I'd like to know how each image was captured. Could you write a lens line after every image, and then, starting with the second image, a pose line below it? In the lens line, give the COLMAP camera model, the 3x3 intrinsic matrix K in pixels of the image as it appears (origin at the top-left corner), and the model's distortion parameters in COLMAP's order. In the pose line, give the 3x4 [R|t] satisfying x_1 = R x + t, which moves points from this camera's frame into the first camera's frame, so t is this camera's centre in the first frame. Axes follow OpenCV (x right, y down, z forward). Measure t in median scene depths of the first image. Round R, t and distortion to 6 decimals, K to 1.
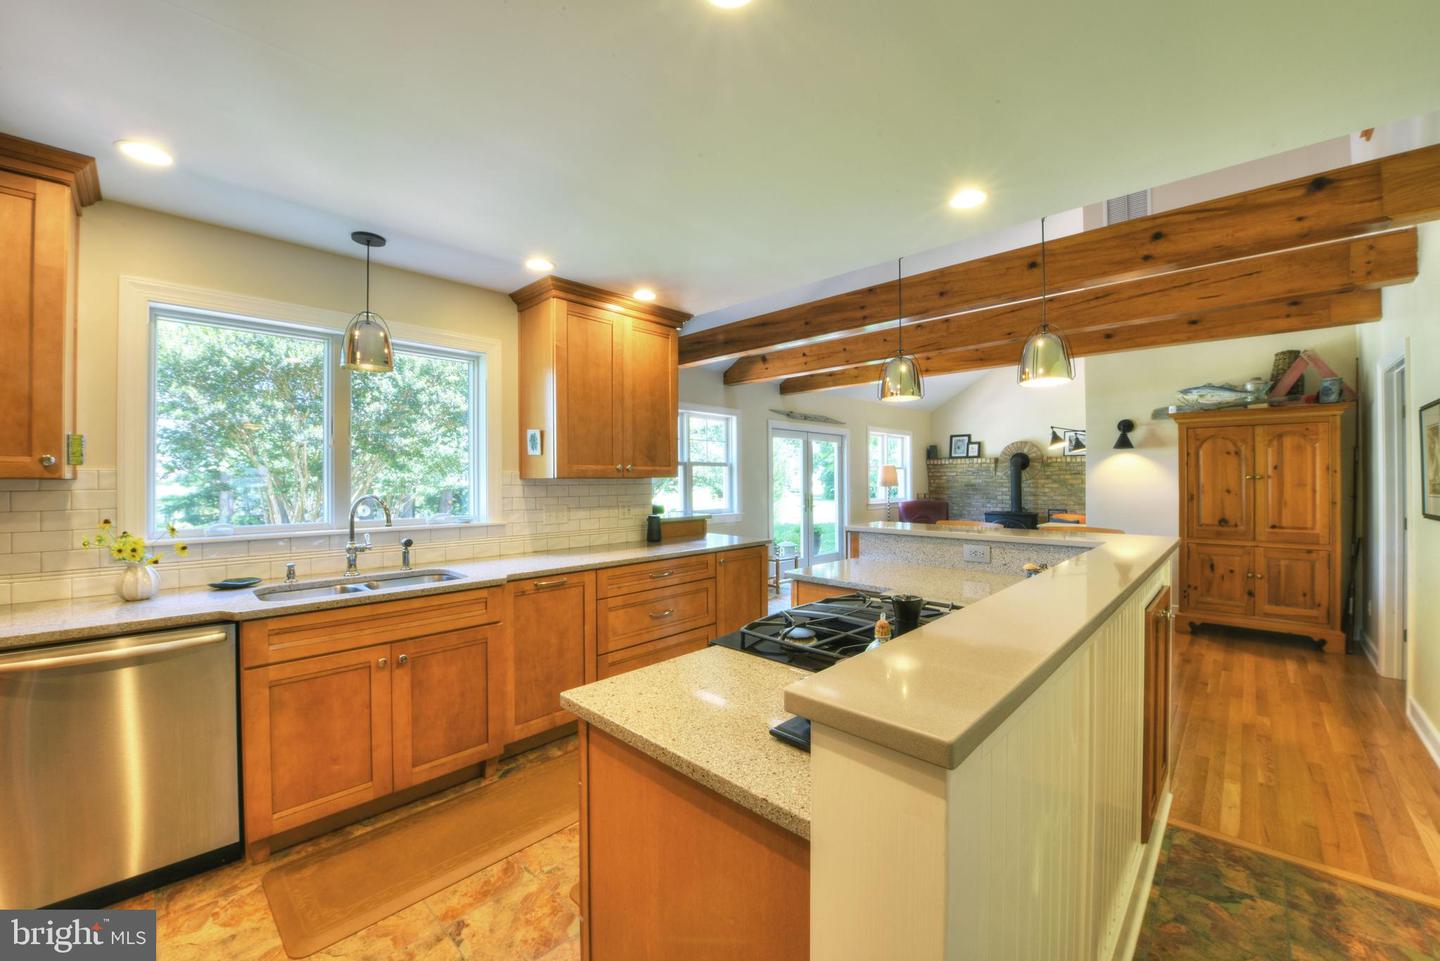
lens RADIAL K [[562.2, 0, 727.6], [0, 562.2, 478.7], [0, 0, 1]] dist [-0.031433, 0.000014]
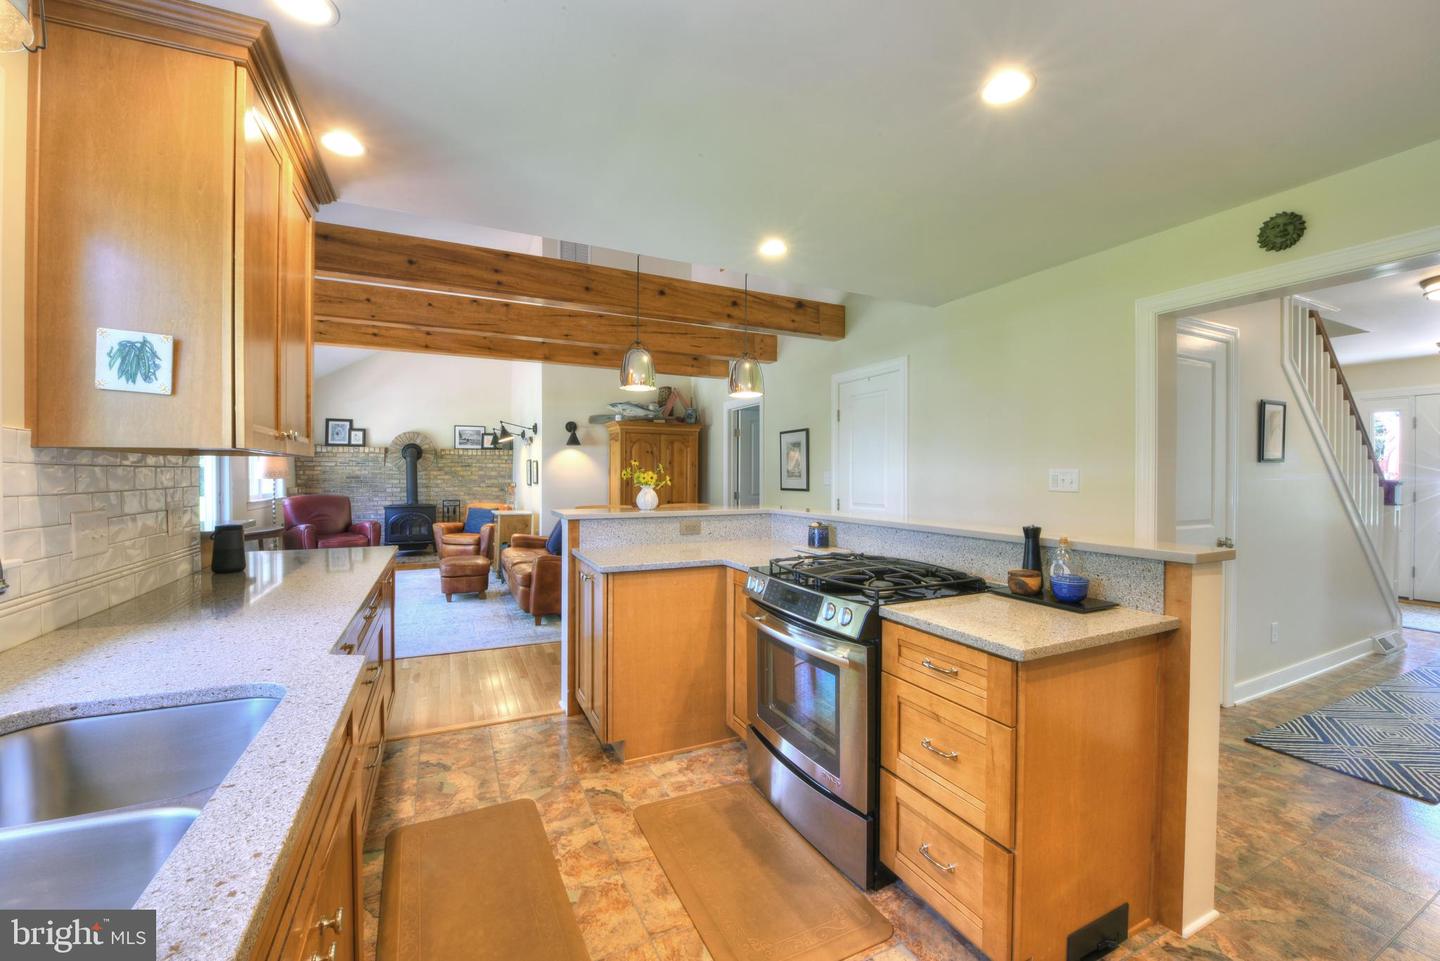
lens RADIAL K [[560.1, 0, 715.6], [0, 560.1, 478.1], [0, 0, 1]] dist [-0.002635, -0.000054]
pose [[0.356246, -0.003861, 0.934384, -0.390056], [-0.004017, 0.999976, 0.005664, 0.011892], [-0.934384, -0.005771, 0.356222, 0.305797]]
